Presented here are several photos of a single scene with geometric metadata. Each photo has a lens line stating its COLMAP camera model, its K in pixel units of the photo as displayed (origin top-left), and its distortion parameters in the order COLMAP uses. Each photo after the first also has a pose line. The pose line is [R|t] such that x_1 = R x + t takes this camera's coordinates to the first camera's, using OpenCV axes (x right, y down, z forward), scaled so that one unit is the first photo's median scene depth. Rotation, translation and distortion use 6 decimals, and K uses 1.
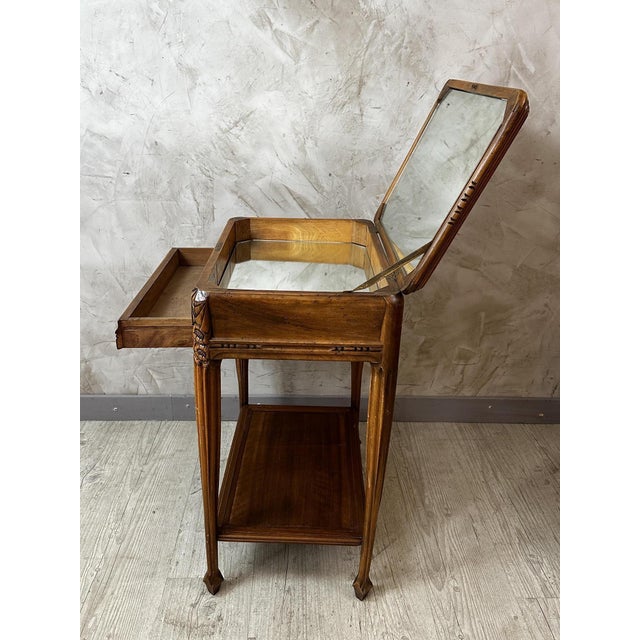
lens RADIAL K [[562.2, 0, 317.0], [0, 562.2, 318.1], [0, 0, 1]] dist [0.123558, -0.233144]
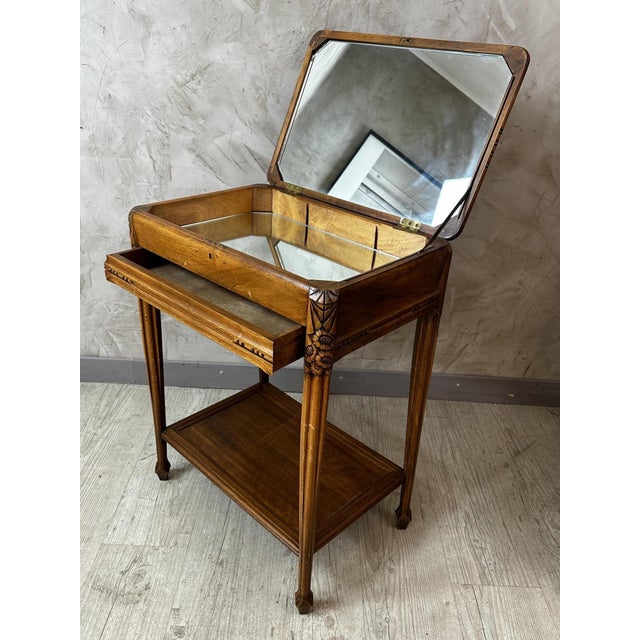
lens RADIAL K [[562.4, 0, 317.1], [0, 562.4, 320.5], [0, 0, 1]] dist [0.110756, -0.229234]
pose [[0.998652, 0.042231, -0.030186, 0.106078], [-0.039987, 0.996644, 0.071431, -0.015863], [0.033101, -0.070128, 0.996989, 0.041257]]
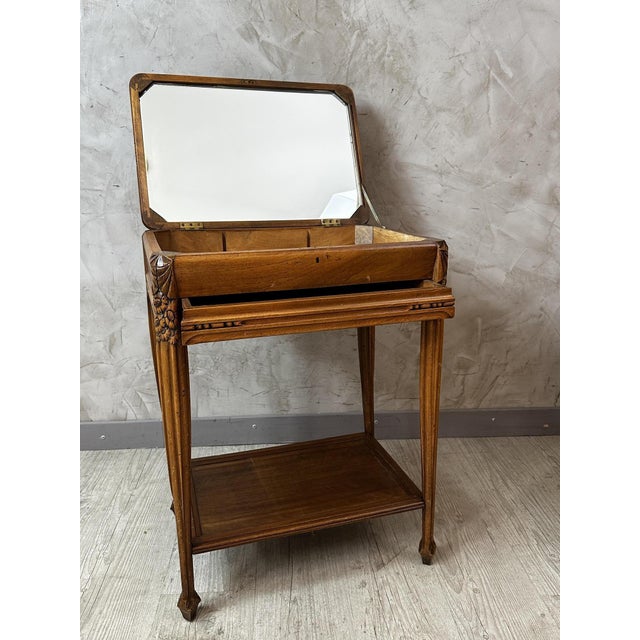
lens RADIAL K [[564.2, 0, 319.5], [0, 564.2, 324.9], [0, 0, 1]] dist [0.088040, -0.168772]
pose [[0.998906, -0.036738, 0.028918, -0.016576], [0.039986, 0.991823, -0.121193, 0.124306], [-0.024229, 0.122216, 0.992208, 0.030840]]
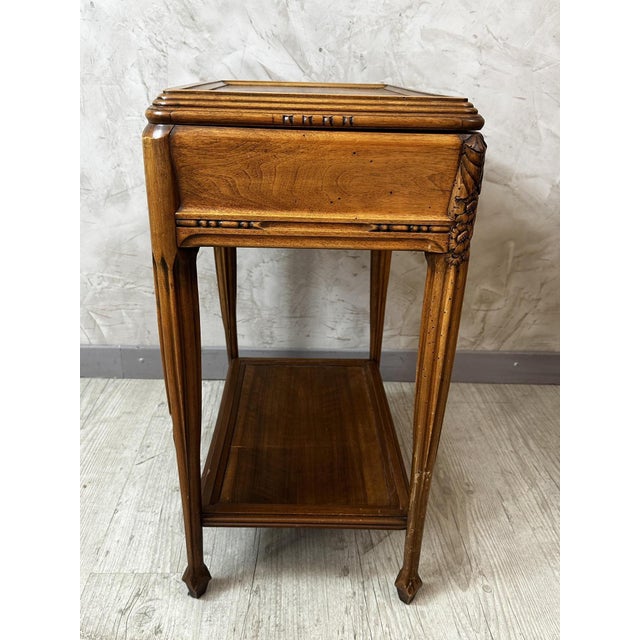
lens RADIAL K [[569.1, 0, 318.8], [0, 569.1, 316.5], [0, 0, 1]] dist [0.056608, -0.110130]
pose [[0.999876, 0.007665, 0.013728, 0.013334], [-0.007818, 0.999908, 0.011083, 0.098774], [-0.013642, -0.011189, 0.999844, 0.226716]]
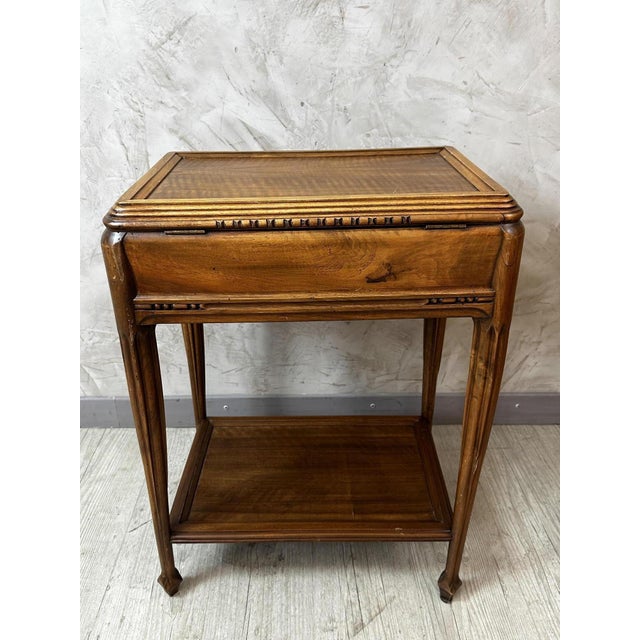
lens RADIAL K [[569.1, 0, 318.8], [0, 569.1, 316.5], [0, 0, 1]] dist [0.056608, -0.110130]
pose [[0.999659, -0.017257, -0.019613, 0.055172], [0.018325, 0.998282, 0.055653, -0.020252], [0.018619, -0.055994, 0.998258, 0.249548]]
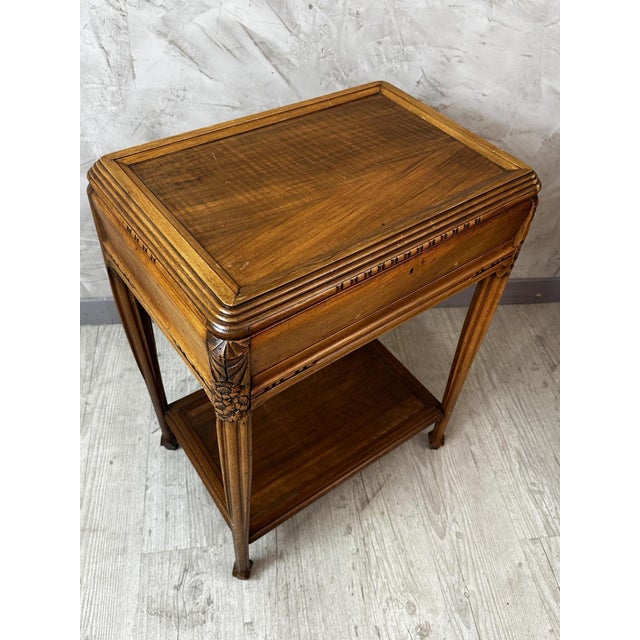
lens RADIAL K [[567.5, 0, 323.4], [0, 567.5, 318.8], [0, 0, 1]] dist [0.059081, -0.130000]
pose [[0.992096, -0.050665, 0.114794, -0.056427], [-0.000385, 0.913625, 0.406559, -0.195704], [-0.125477, -0.403390, 0.906384, 0.264182]]
